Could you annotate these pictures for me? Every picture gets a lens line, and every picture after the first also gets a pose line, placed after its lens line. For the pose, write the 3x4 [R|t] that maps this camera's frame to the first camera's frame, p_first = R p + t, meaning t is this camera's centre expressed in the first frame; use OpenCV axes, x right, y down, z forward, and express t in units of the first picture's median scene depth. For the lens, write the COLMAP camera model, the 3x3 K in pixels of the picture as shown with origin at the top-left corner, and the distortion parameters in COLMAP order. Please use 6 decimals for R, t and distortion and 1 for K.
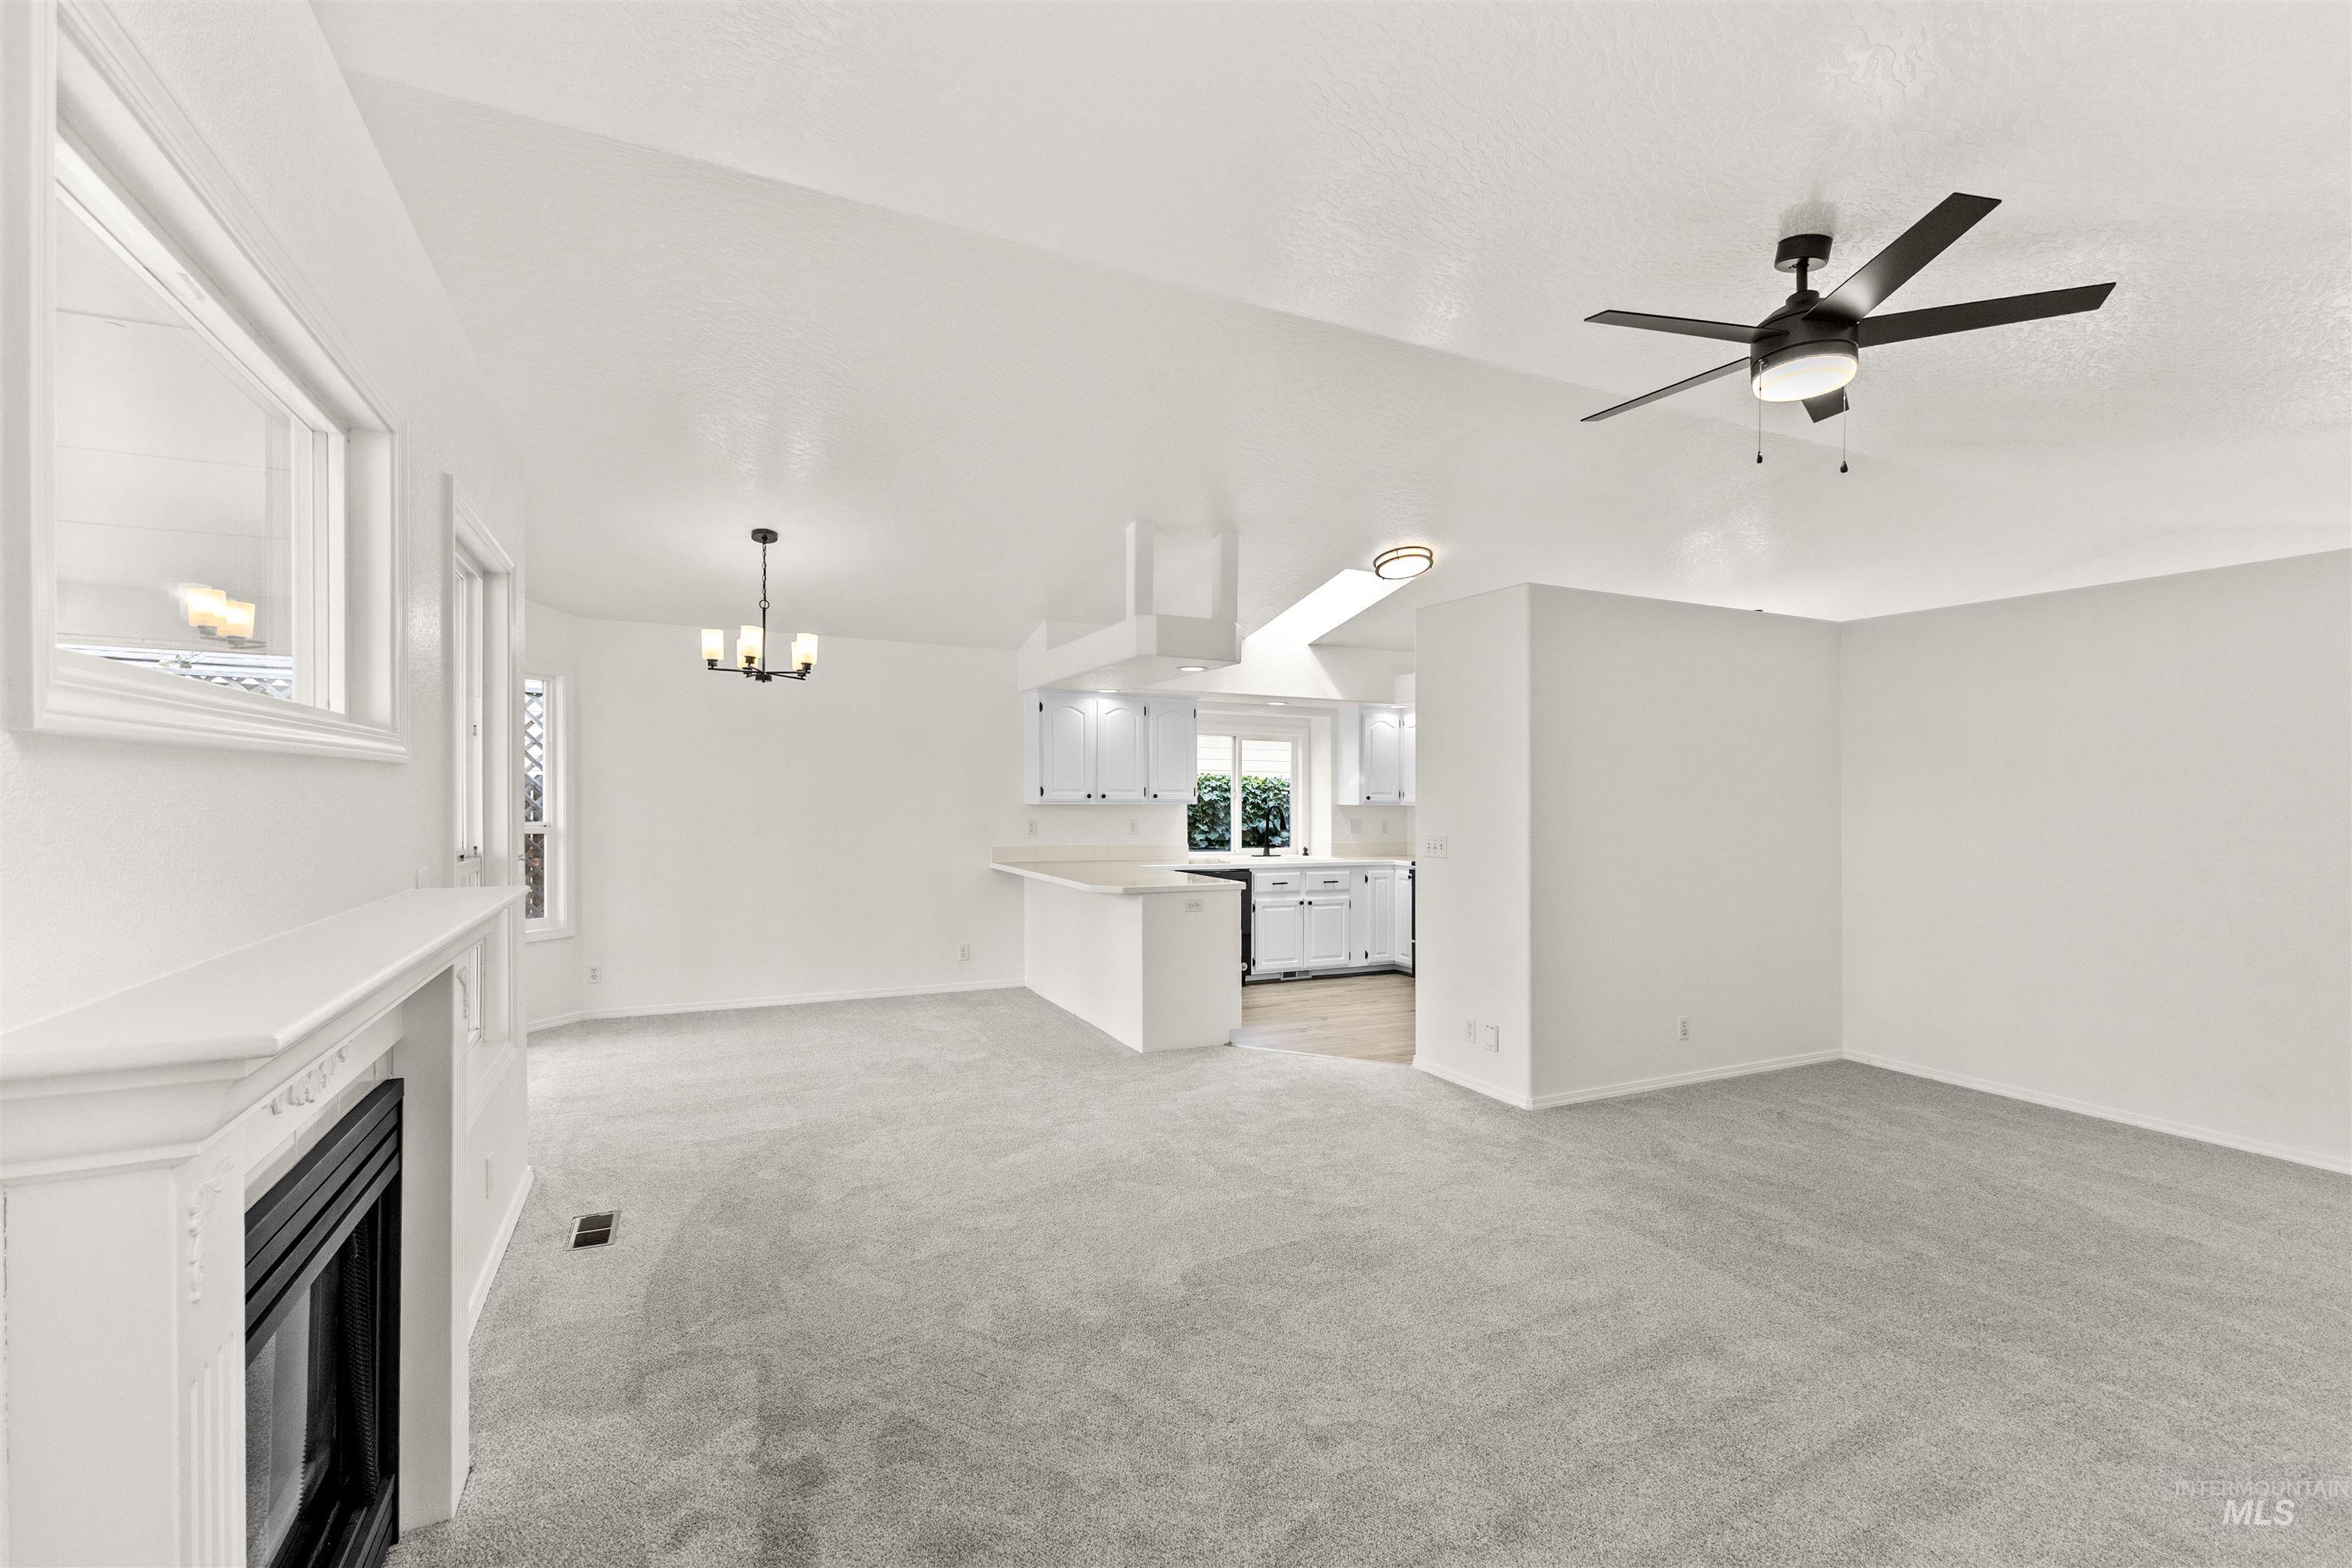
lens RADIAL K [[1021.8, 0, 1177.4], [0, 1021.8, 794.8], [0, 0, 1]] dist [0.007070, -0.001248]
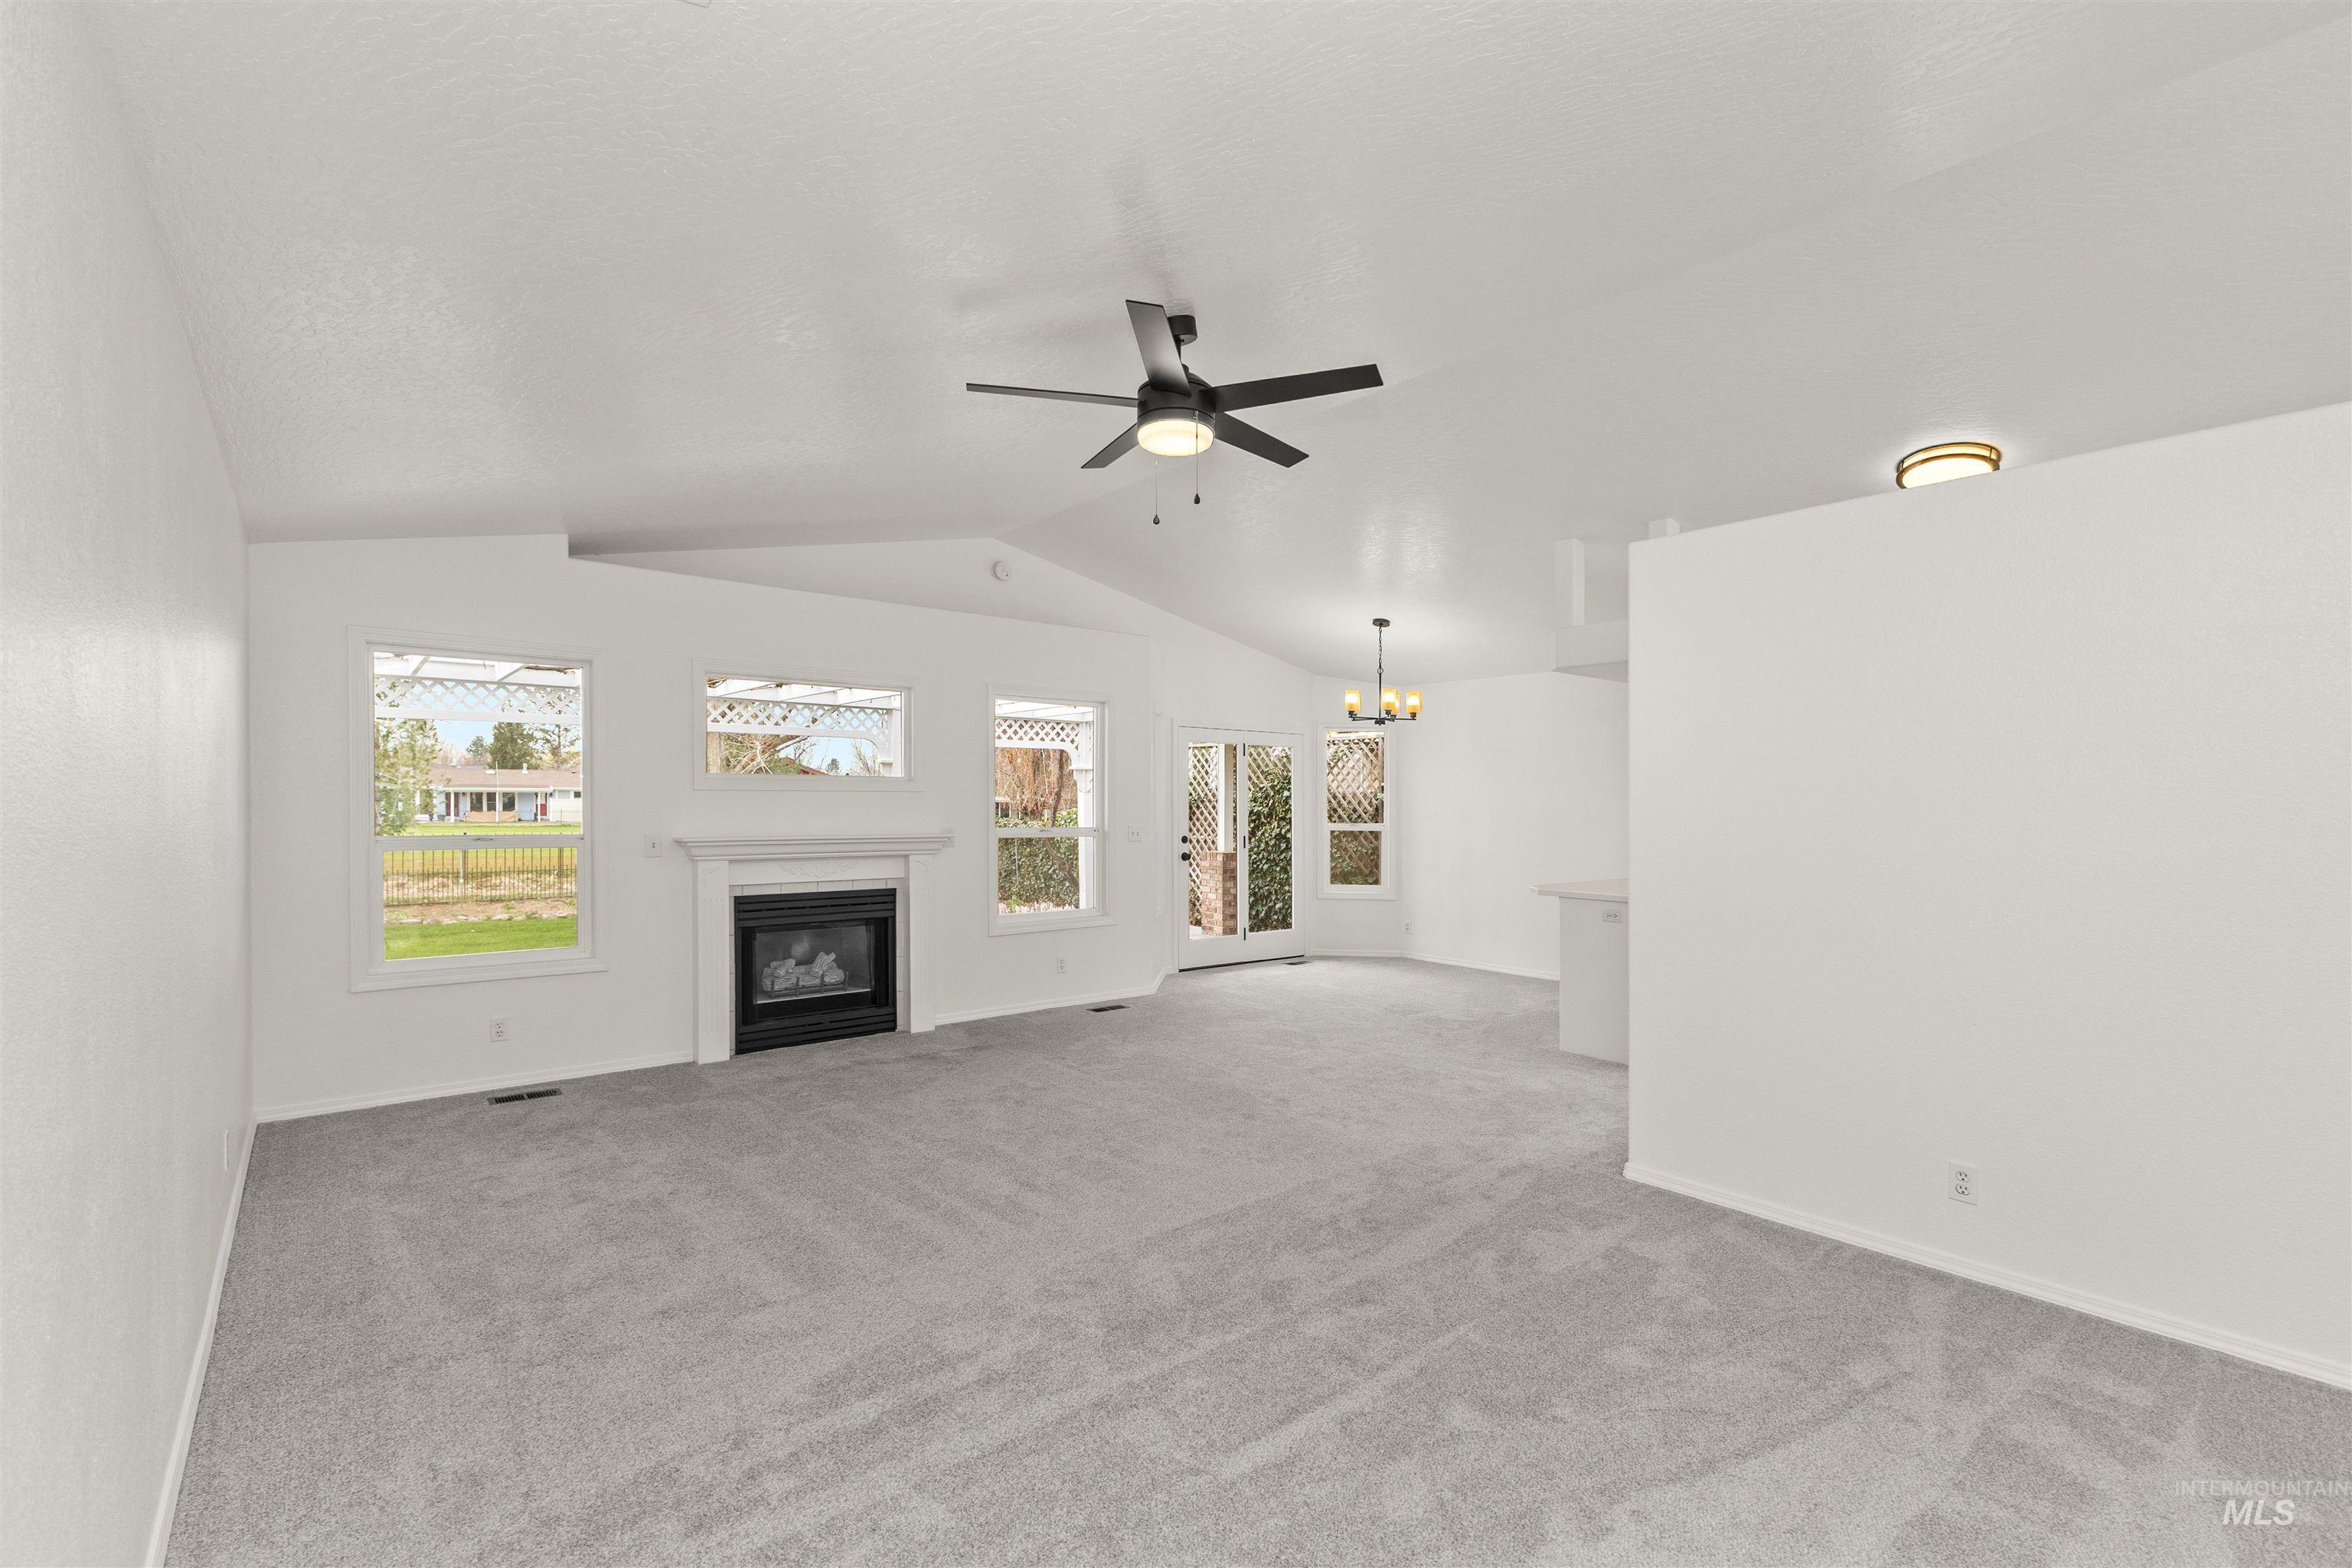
lens RADIAL K [[1038.1, 0, 1171.8], [0, 1038.1, 817.7], [0, 0, 1]] dist [0.004057, 0.000163]
pose [[0.219462, 0.007522, -0.975592, 0.619771], [-0.002839, 0.999971, 0.007071, 0.006270], [0.975617, 0.001218, 0.219477, 0.259296]]
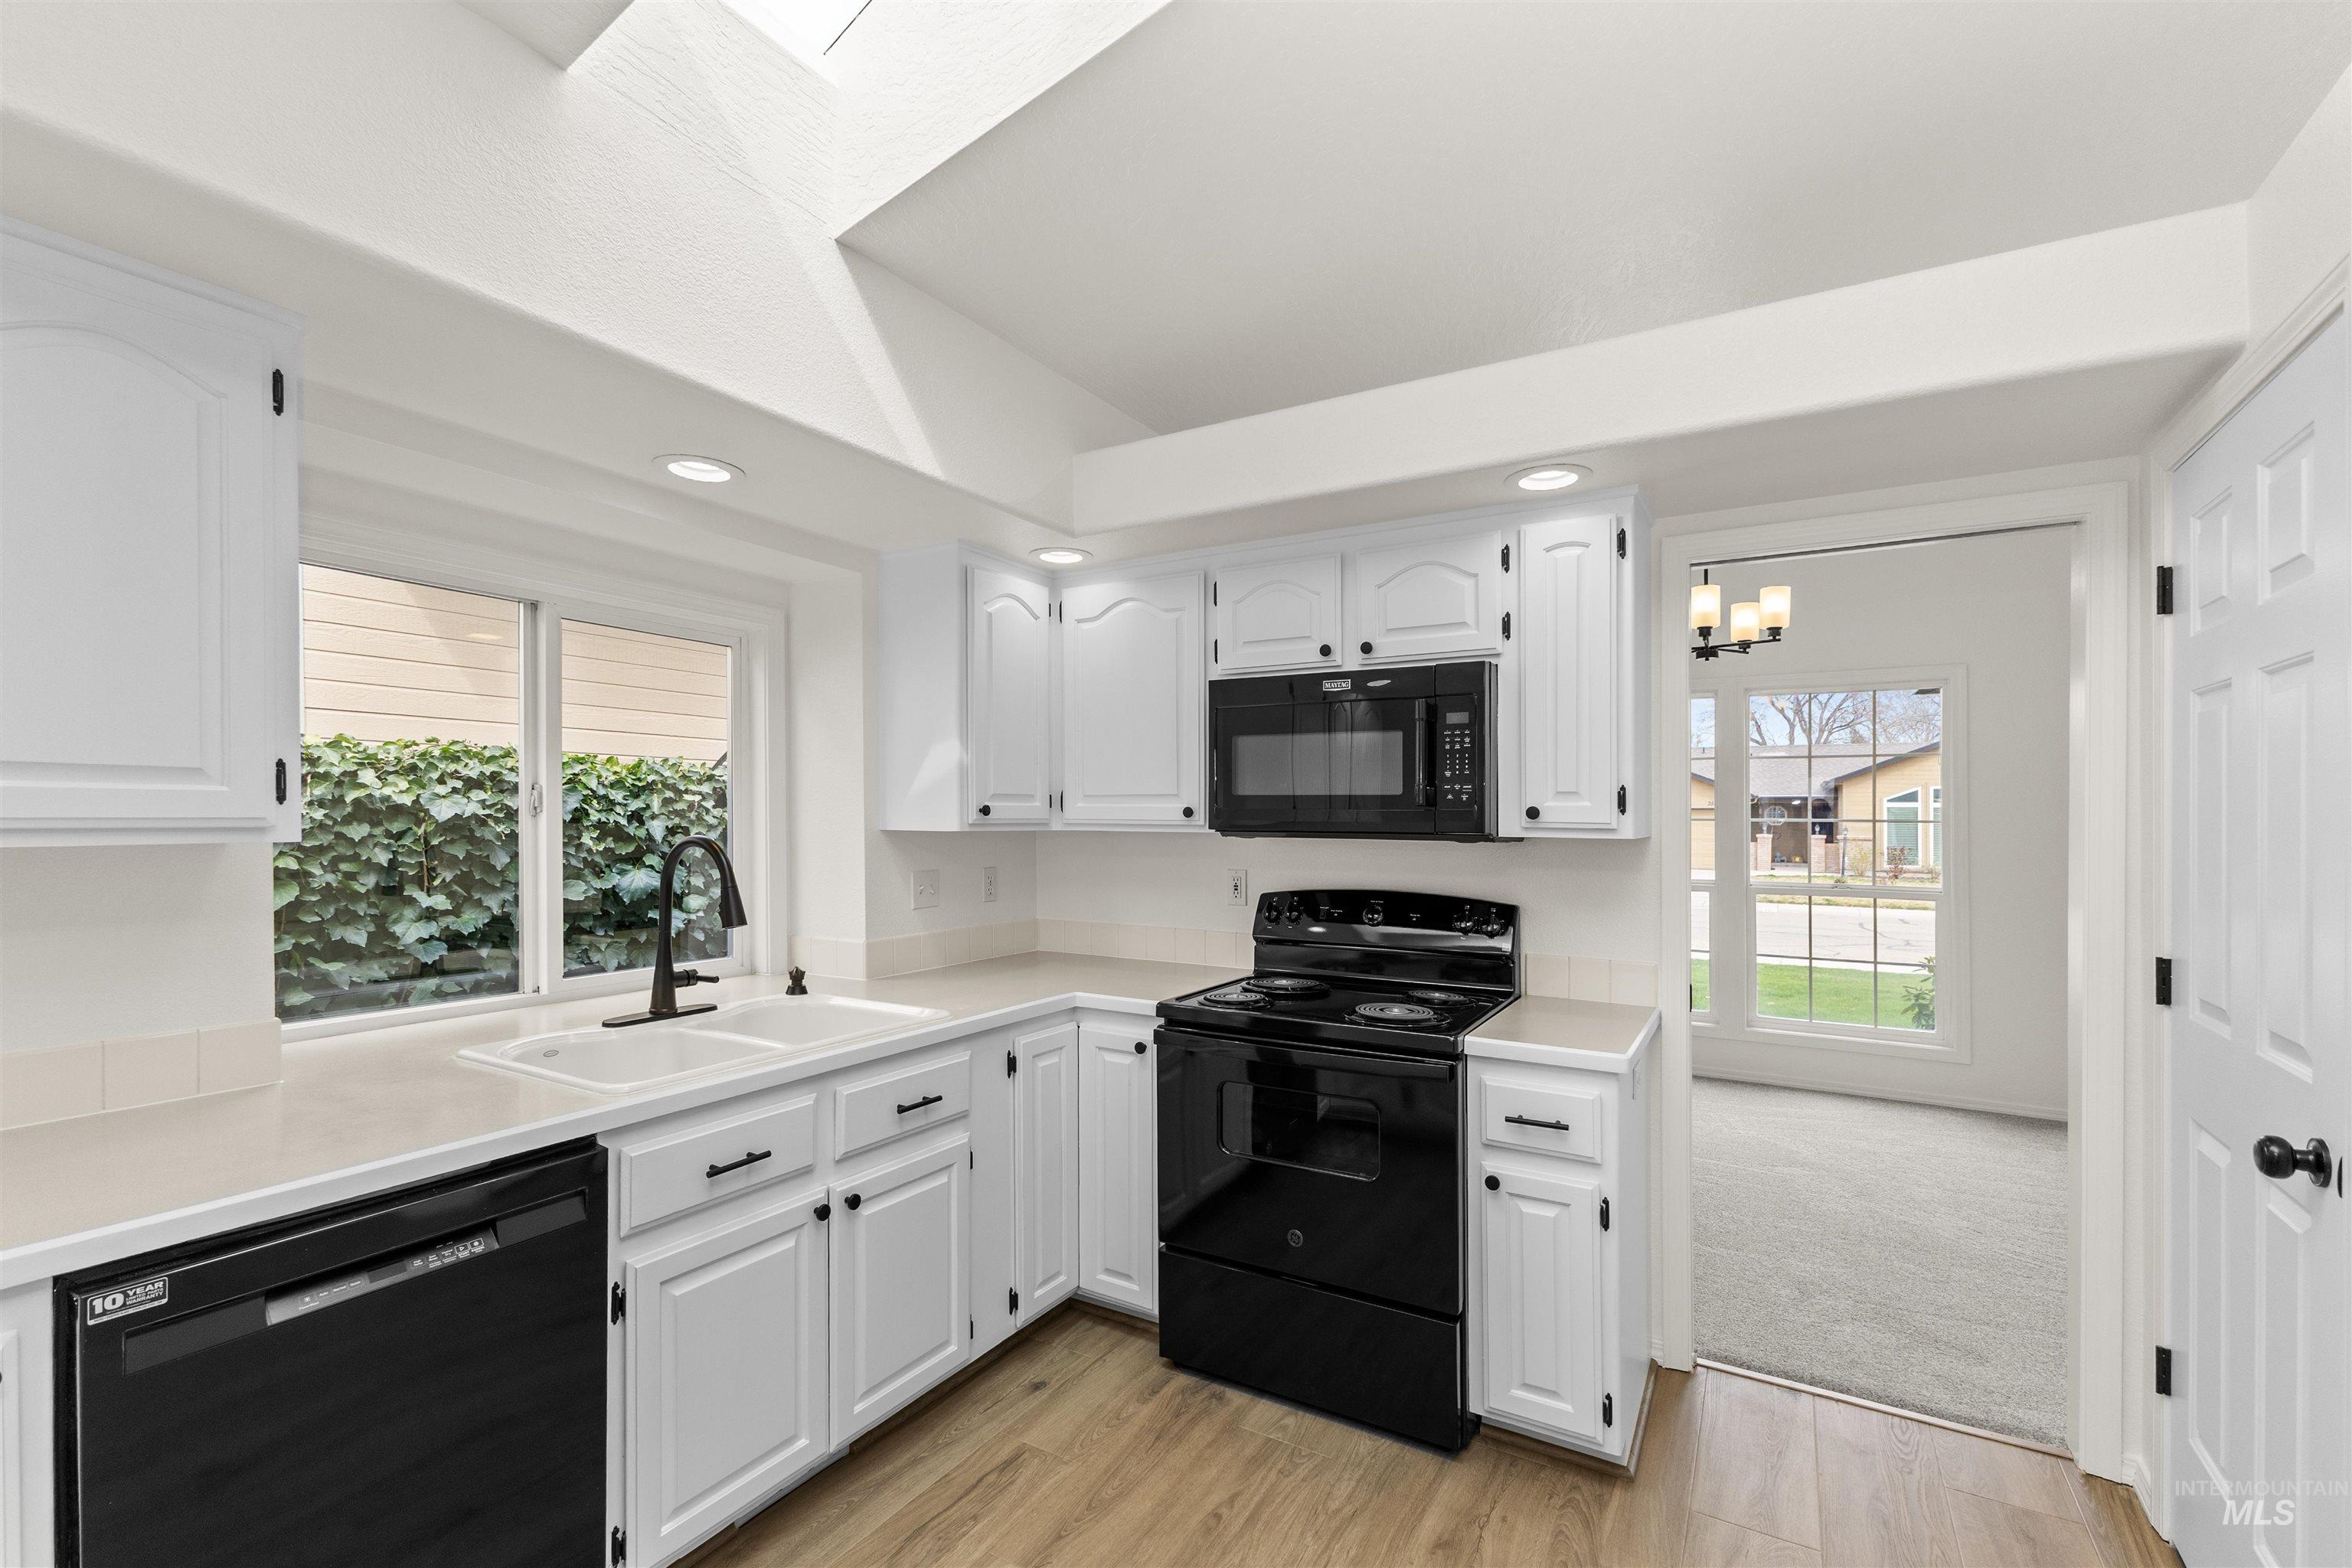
lens RADIAL K [[1038.1, 0, 1171.8], [0, 1038.1, 817.7], [0, 0, 1]] dist [0.004057, 0.000163]
pose [[0.835929, -0.005529, 0.548810, 0.049111], [0.000102, 0.999951, 0.009919, 0.002411], [-0.548838, -0.008236, 0.835888, 0.702697]]
